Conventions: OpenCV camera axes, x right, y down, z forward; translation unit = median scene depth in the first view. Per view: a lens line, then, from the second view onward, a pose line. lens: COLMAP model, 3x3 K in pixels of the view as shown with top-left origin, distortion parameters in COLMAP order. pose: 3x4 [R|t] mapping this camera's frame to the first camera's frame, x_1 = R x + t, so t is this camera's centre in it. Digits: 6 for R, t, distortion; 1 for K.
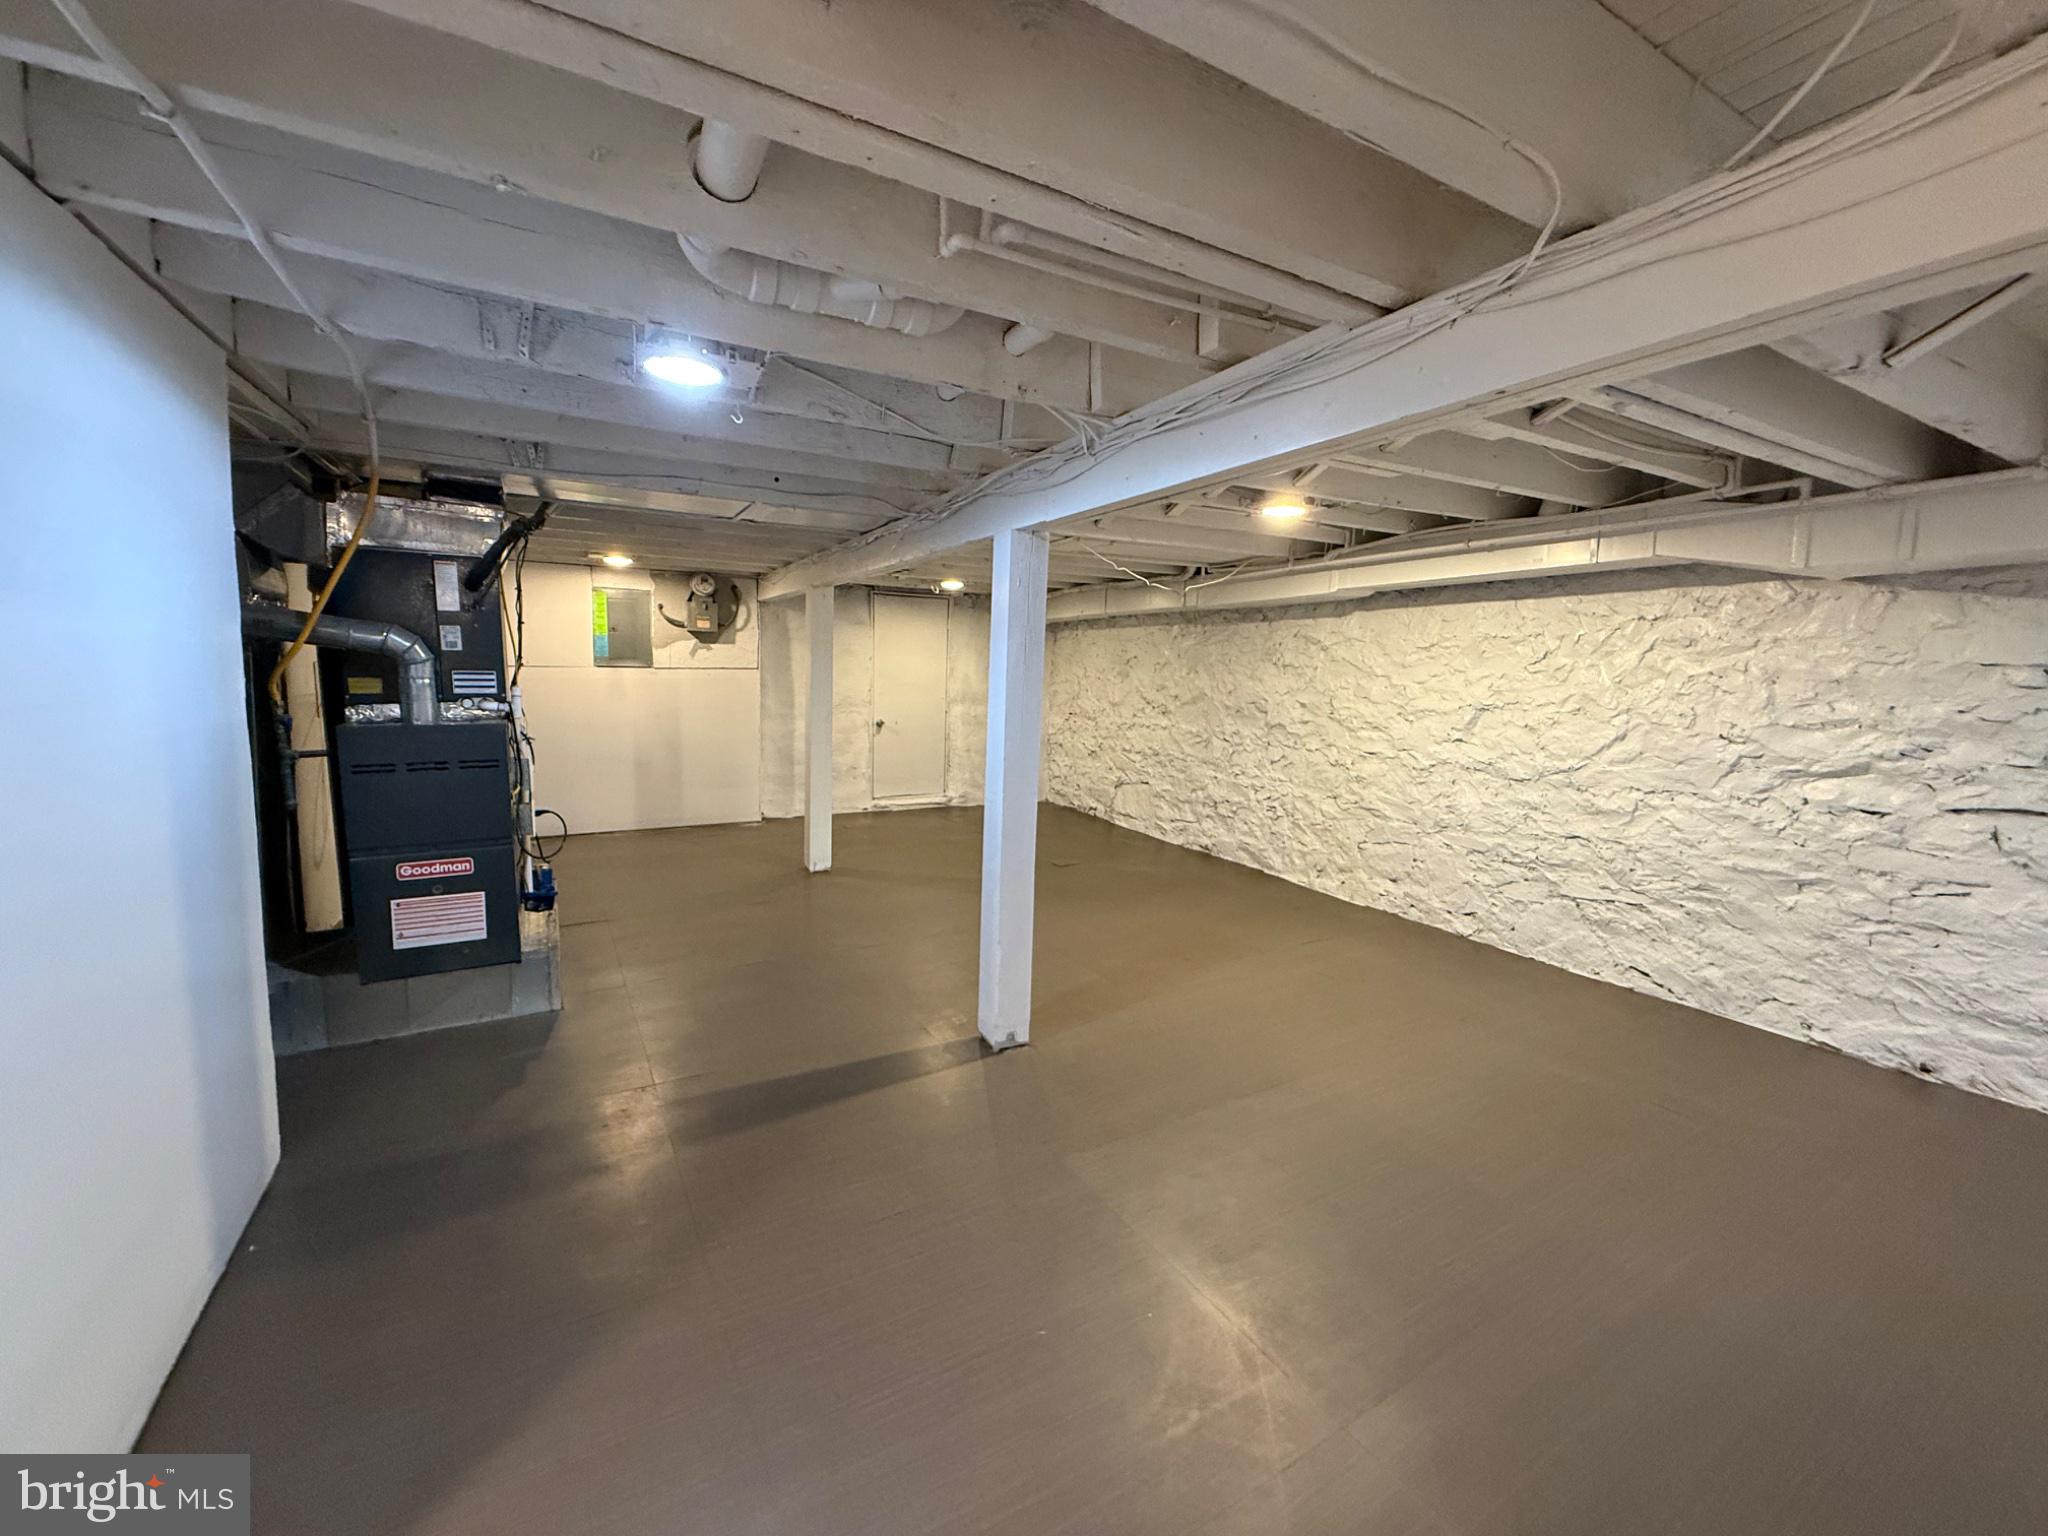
lens RADIAL K [[810.2, 0, 1018.4], [0, 810.2, 765.4], [0, 0, 1]] dist [-0.000241, -0.000649]
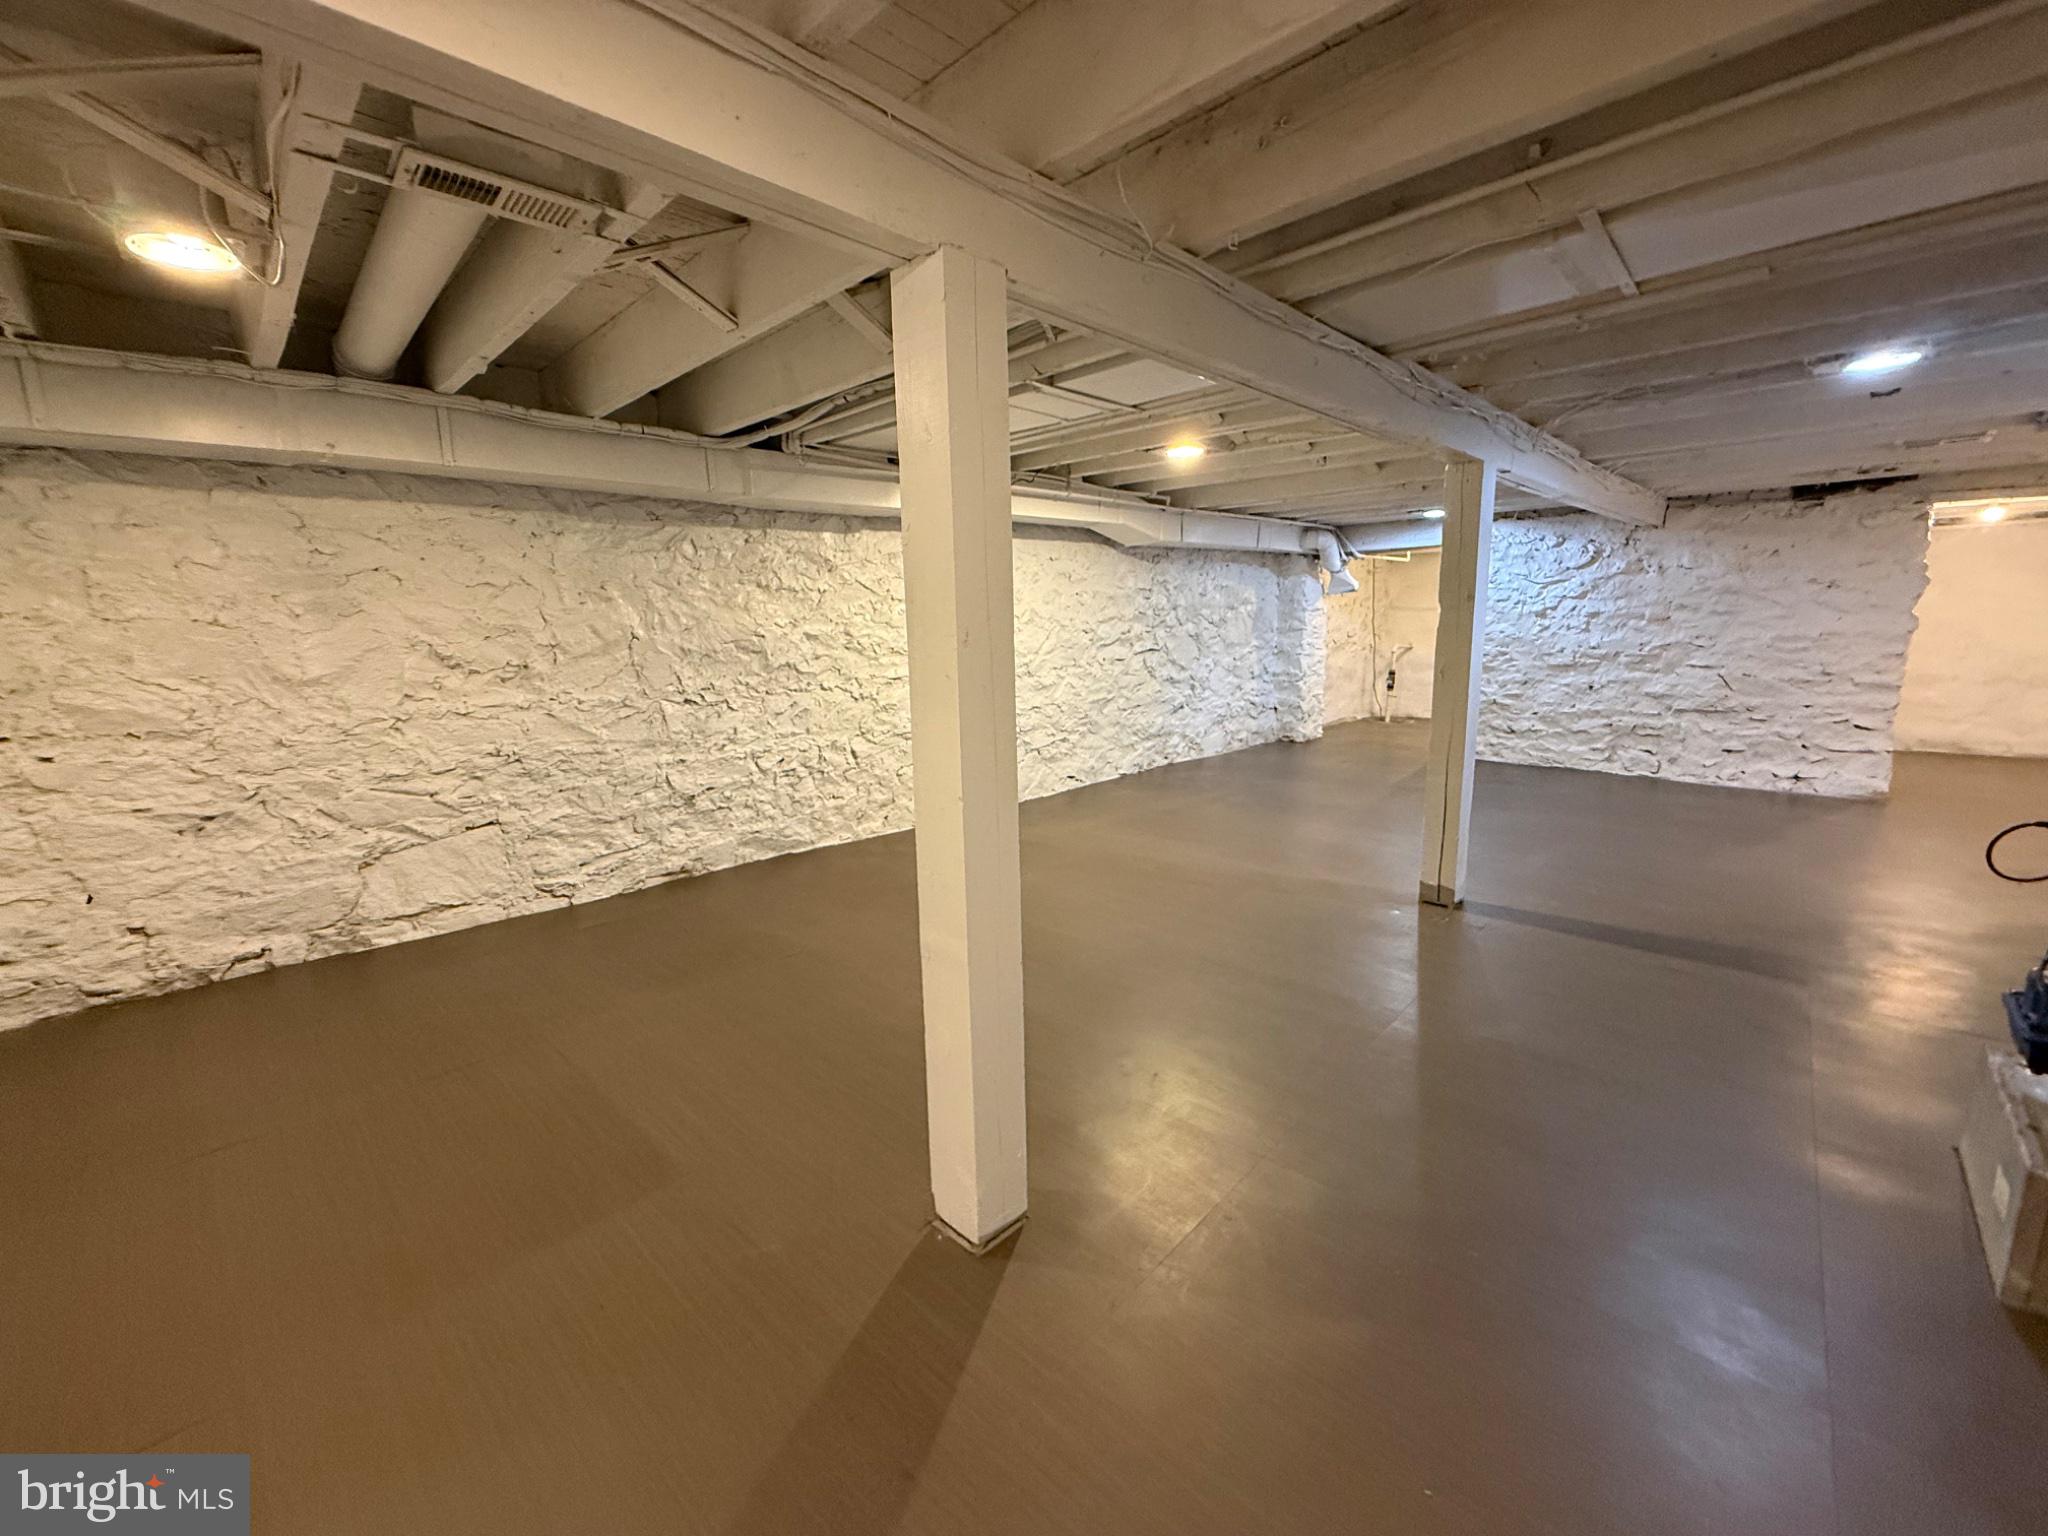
lens RADIAL K [[810.2, 0, 1028.2], [0, 810.2, 764.0], [0, 0, 1]] dist [-0.000241, -0.000649]
pose [[-0.281938, -0.192716, 0.939879, -0.486668], [0.123774, 0.964127, 0.234816, -0.109744], [-0.951415, 0.182536, -0.247971, 0.959247]]
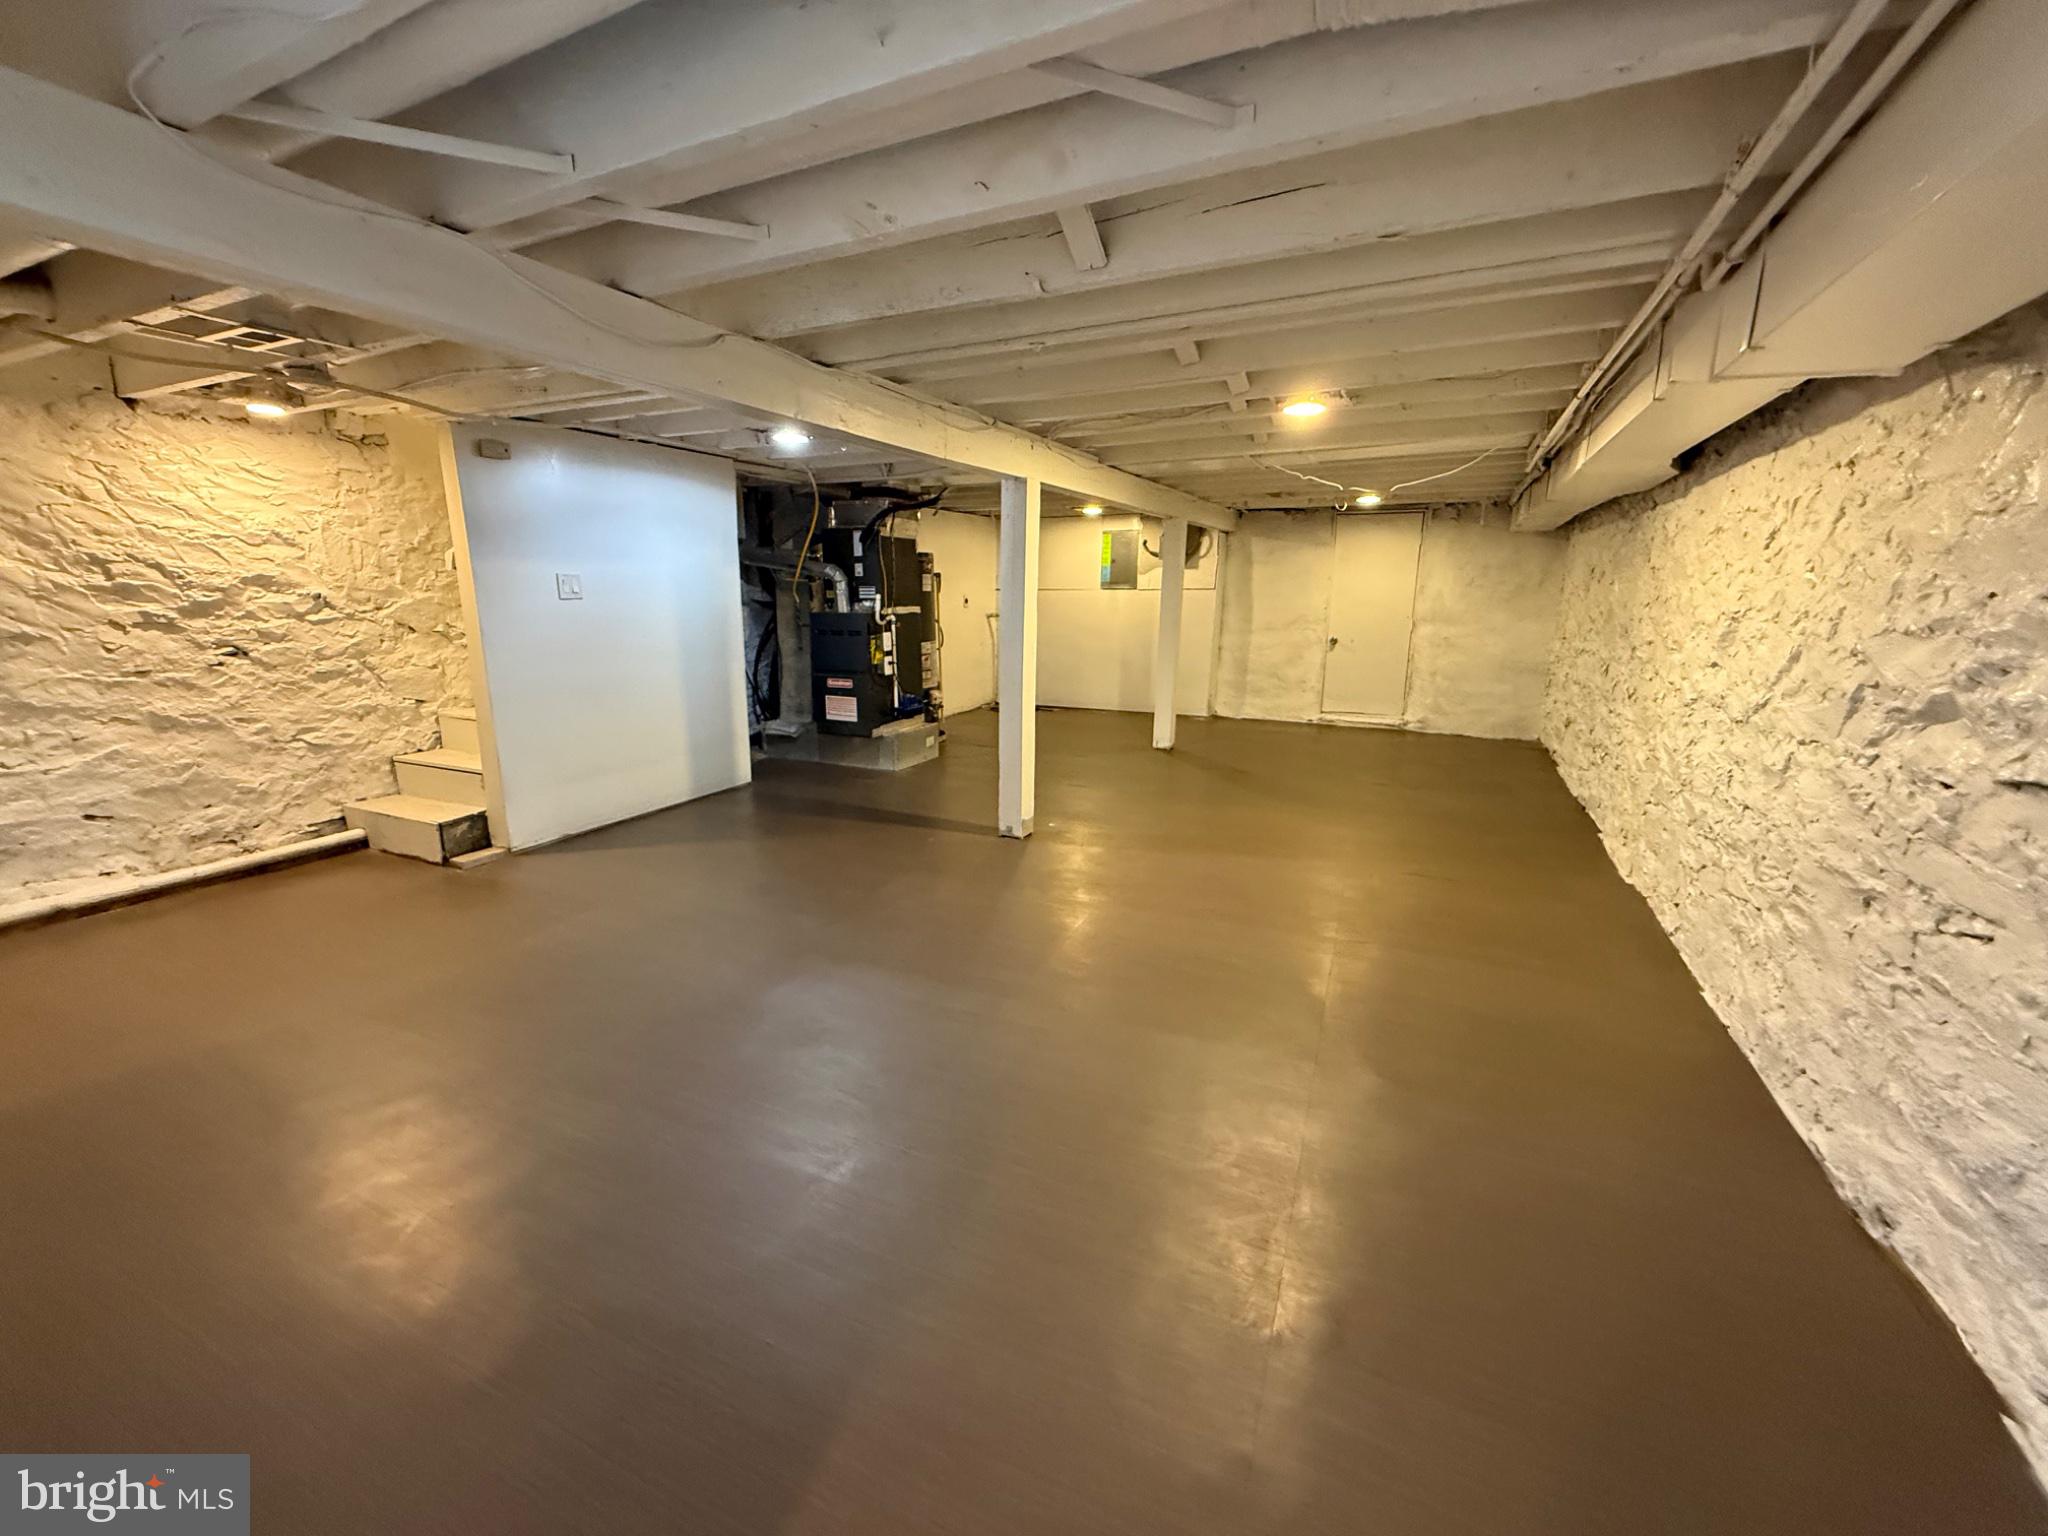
lens RADIAL K [[810.2, 0, 1023.6], [0, 810.2, 768.1], [0, 0, 1]] dist [-0.000241, -0.000649]
pose [[0.581979, 0.155653, -0.798169, 0.602151], [-0.089255, 0.987807, 0.127556, 0.017305], [0.808291, -0.002994, 0.588775, 0.077932]]
